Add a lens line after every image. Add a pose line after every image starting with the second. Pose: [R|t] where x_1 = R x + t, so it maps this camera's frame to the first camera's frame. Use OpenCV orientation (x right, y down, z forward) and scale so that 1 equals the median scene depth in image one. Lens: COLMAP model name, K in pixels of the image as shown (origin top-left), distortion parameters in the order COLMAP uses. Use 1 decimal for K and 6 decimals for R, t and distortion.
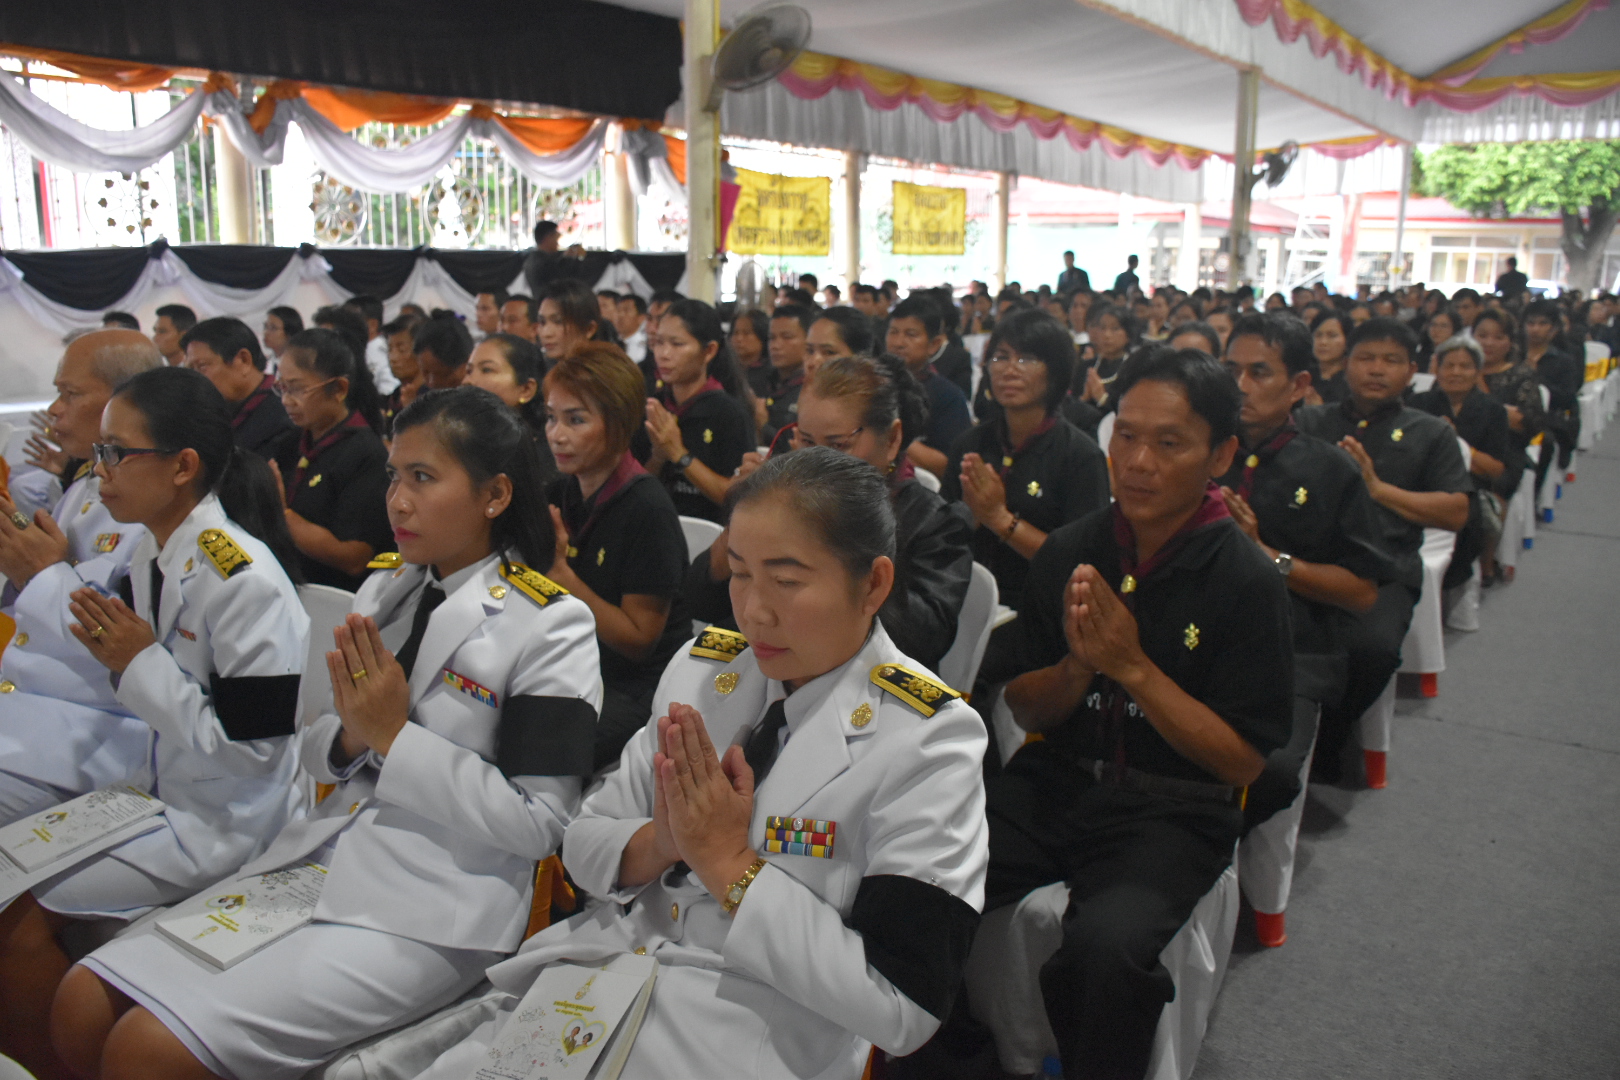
lens RADIAL K [[1287.7, 0, 810.0], [0, 1287.7, 540.0], [0, 0, 1]] dist [-0.157453, 0.112142]
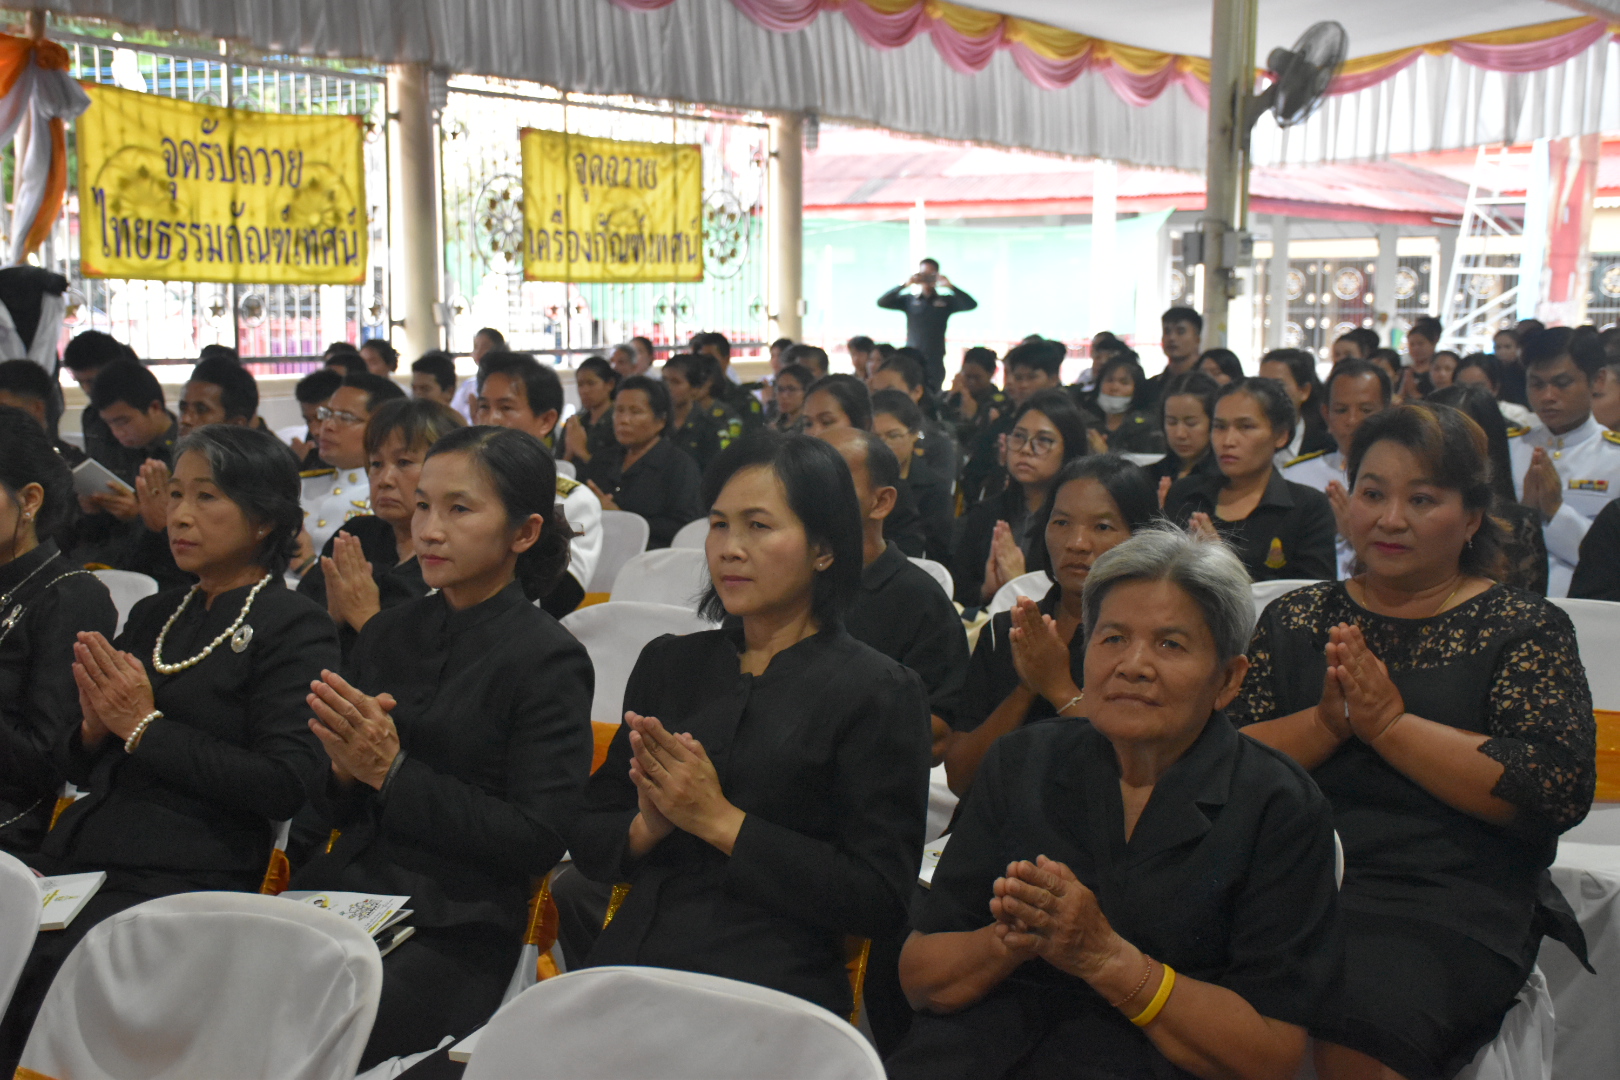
lens RADIAL K [[2245.9, 0, 810.0], [0, 2245.9, 540.0], [0, 0, 1]] dist [0.165610, 0.014834]
pose [[0.998404, -0.012641, 0.055037, 0.122396], [0.018469, 0.994119, -0.106702, -0.031724], [-0.053365, 0.107549, 0.992767, 0.150929]]
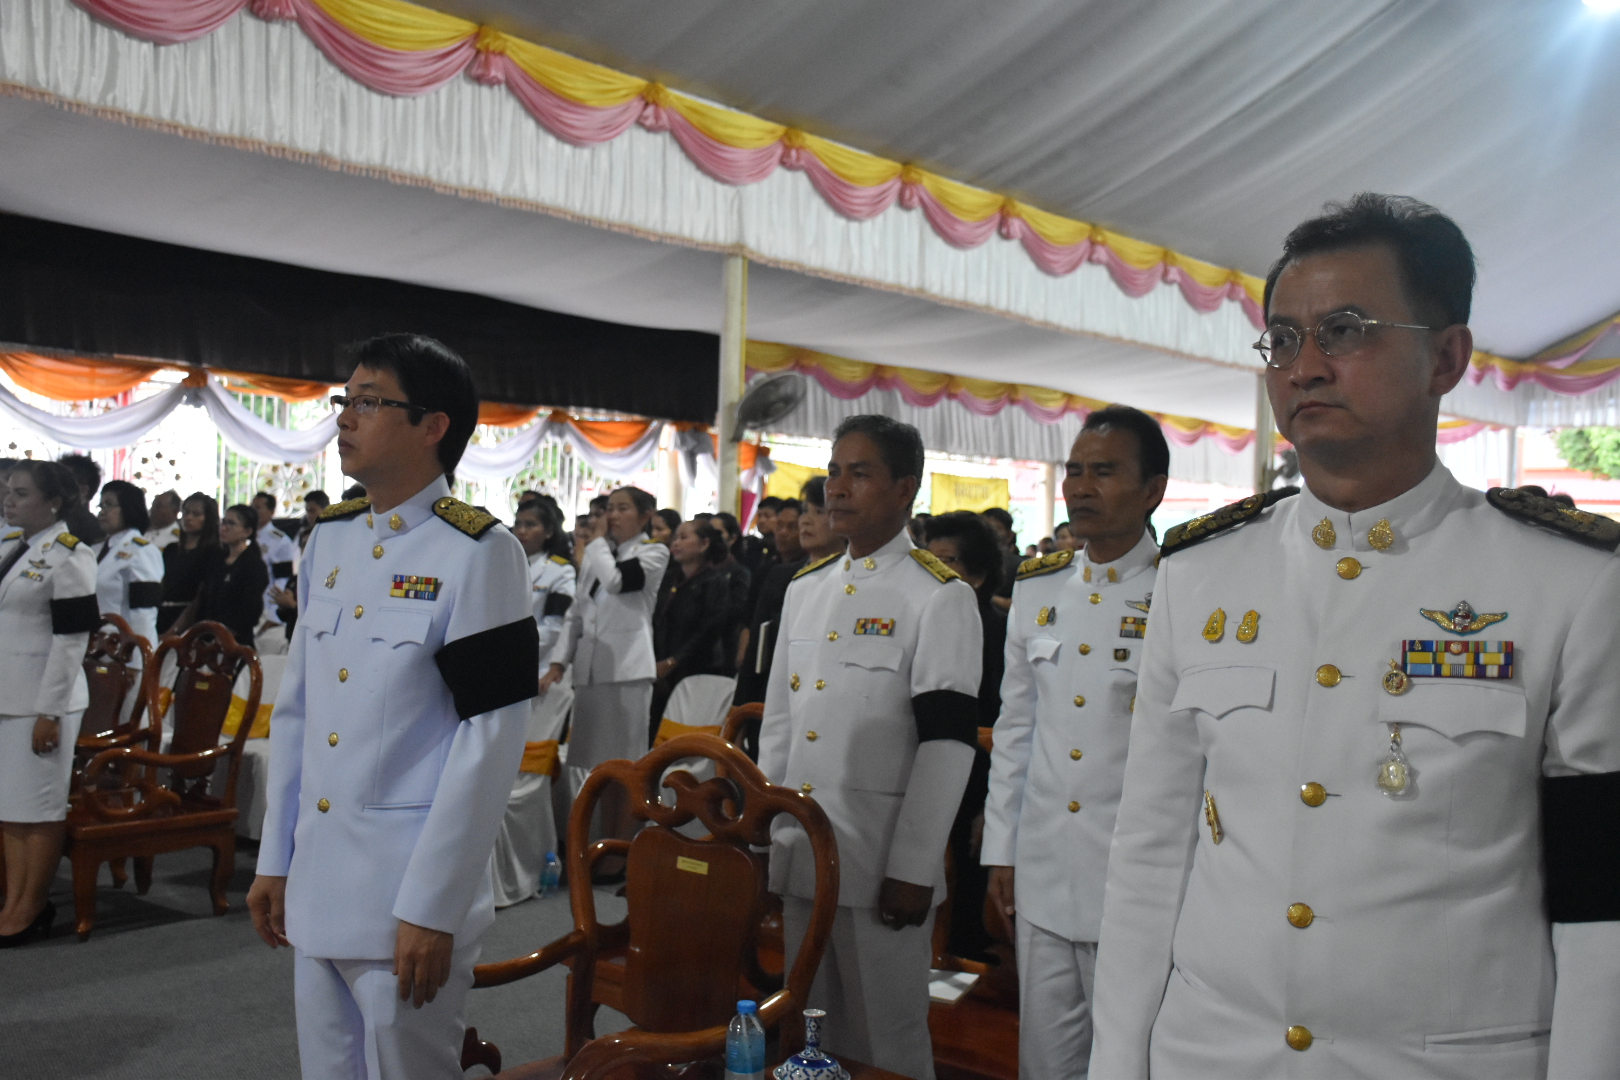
lens RADIAL K [[1679.5, 0, 810.0], [0, 1679.5, 540.0], [0, 0, 1]] dist [-0.001991, 0.006801]
pose [[0.997729, 0.023043, -0.063296, 0.053035], [-0.036090, 0.976280, -0.213481, 0.069928], [0.056875, 0.215280, 0.974895, -0.337319]]
